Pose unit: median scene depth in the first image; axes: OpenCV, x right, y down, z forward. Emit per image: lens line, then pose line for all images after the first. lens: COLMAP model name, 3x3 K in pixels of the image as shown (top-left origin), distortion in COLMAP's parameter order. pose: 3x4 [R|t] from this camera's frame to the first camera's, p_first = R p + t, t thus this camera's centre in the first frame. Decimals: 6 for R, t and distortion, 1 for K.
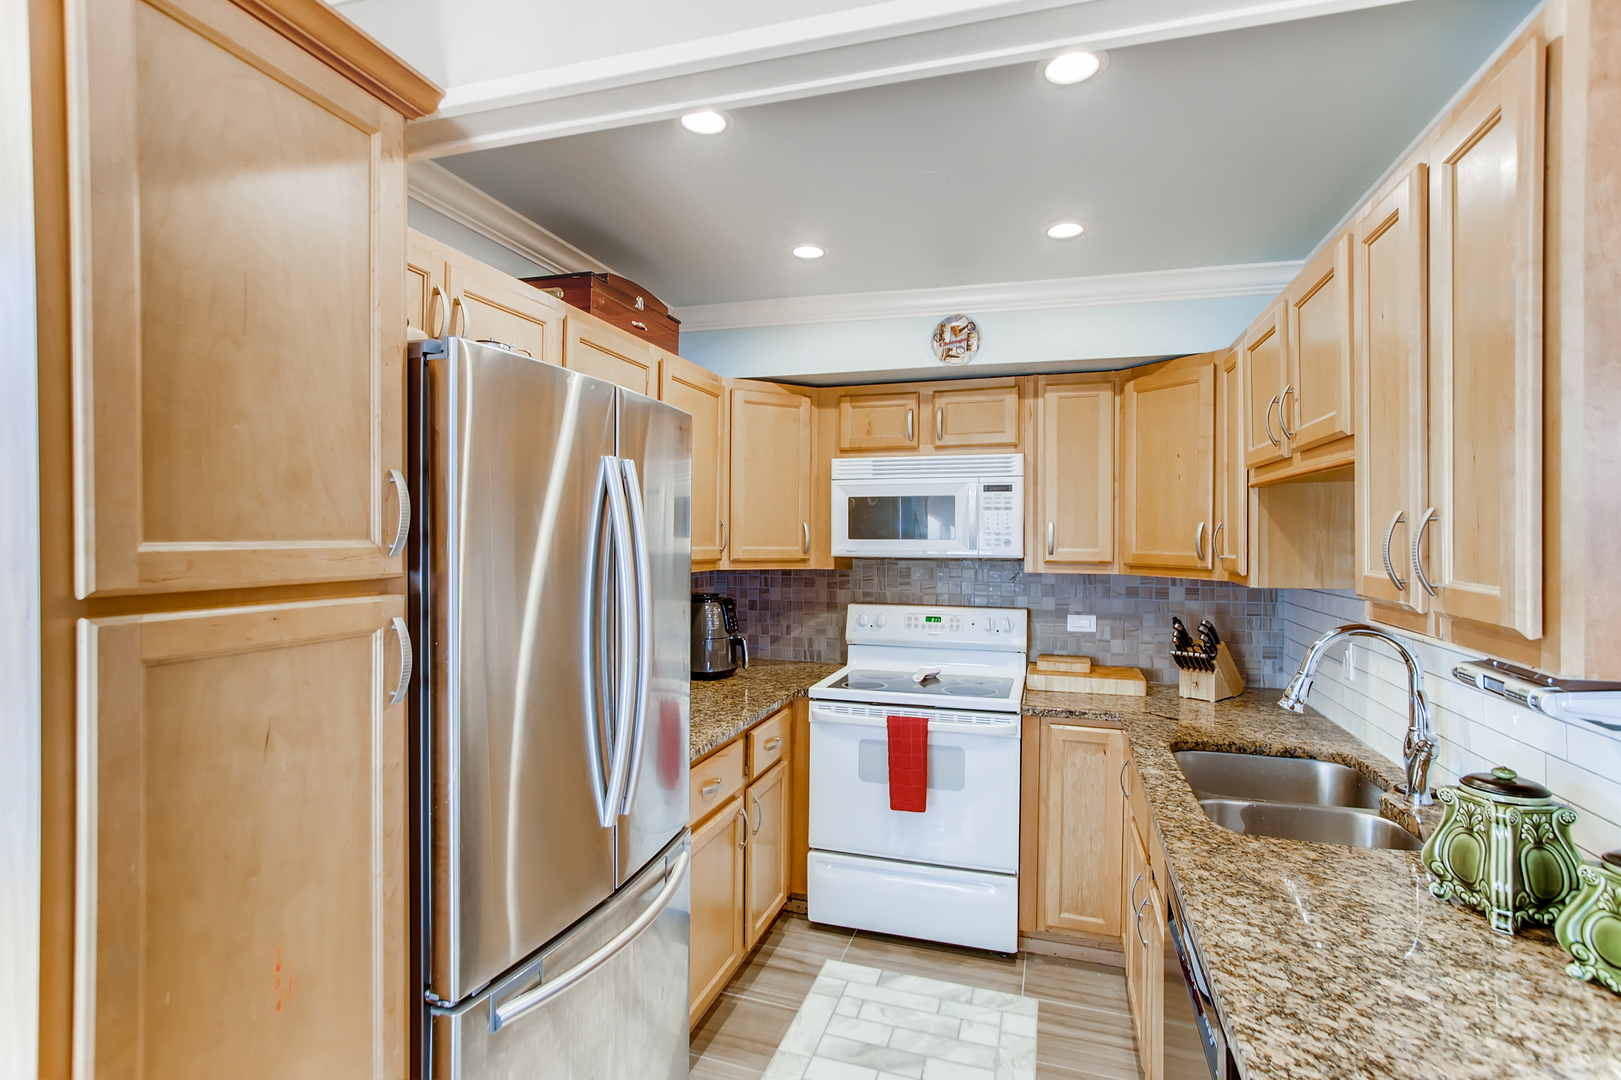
lens RADIAL K [[796.5, 0, 809.0], [0, 796.5, 546.6], [0, 0, 1]] dist [-0.000157, 0.000671]
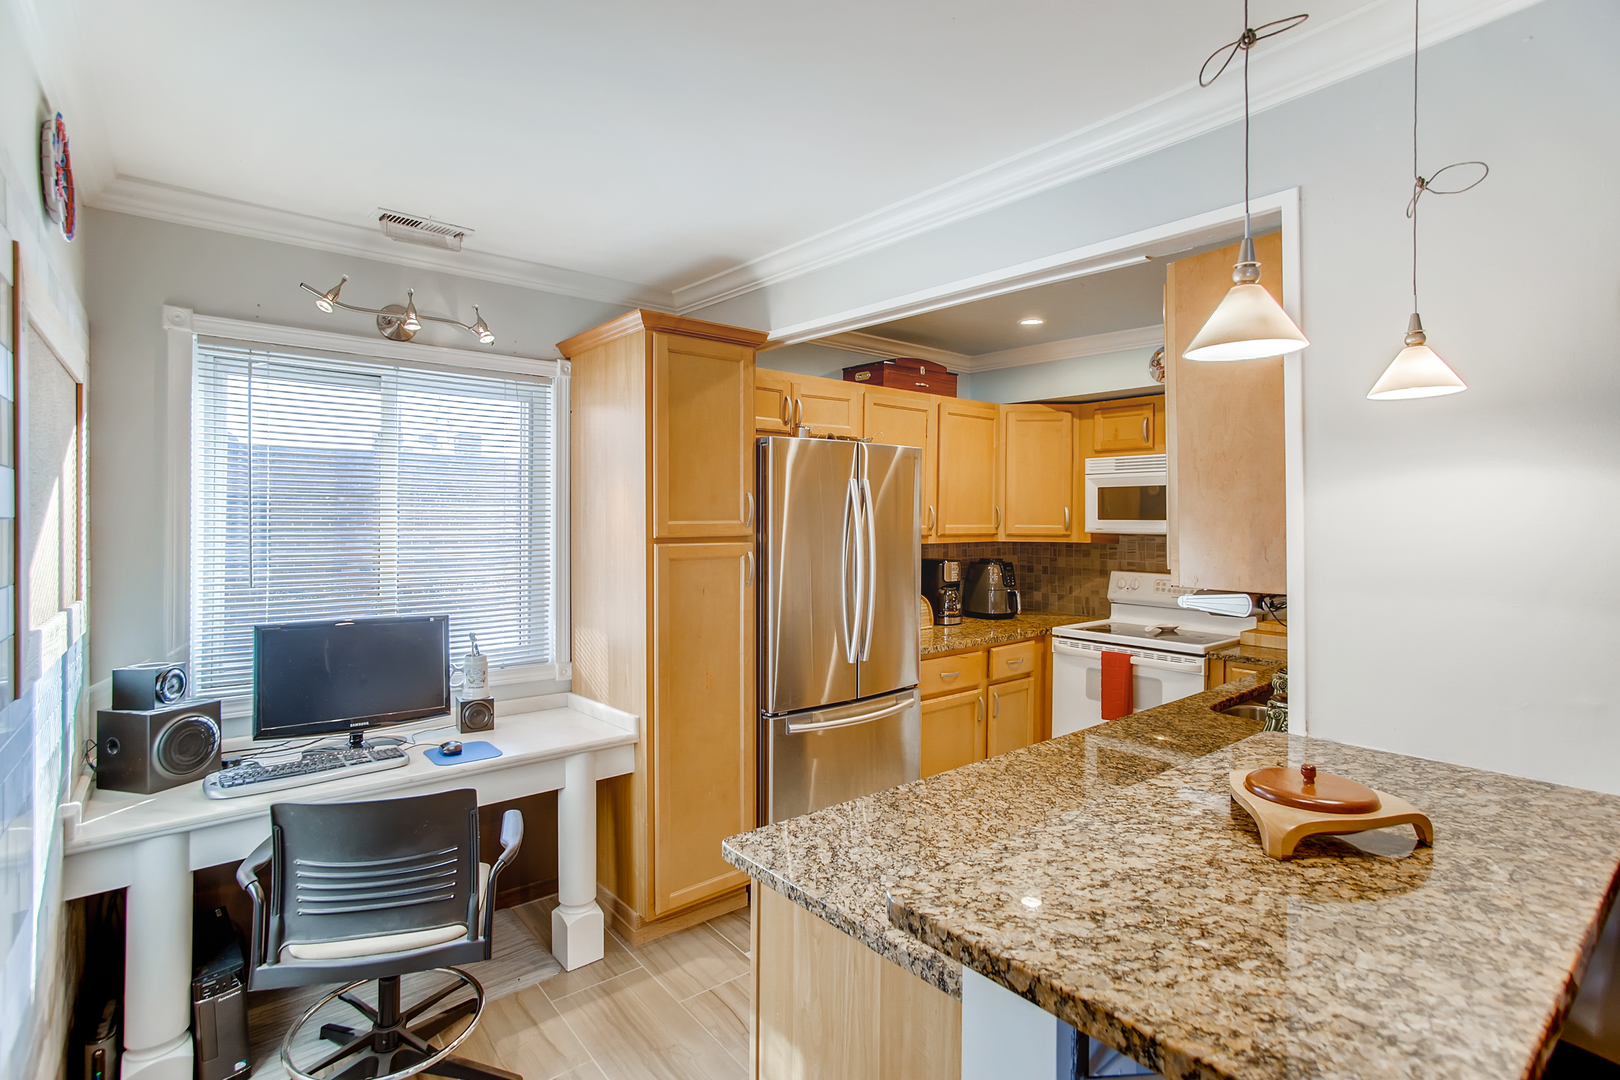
lens RADIAL K [[811.4, 0, 810.8], [0, 811.4, 517.7], [0, 0, 1]] dist [-0.000323, 0.000131]
pose [[0.849272, 0.002091, -0.527952, 0.355437], [-0.006677, 0.999955, -0.006781, -0.000375], [0.527914, 0.009284, 0.849247, -0.381476]]
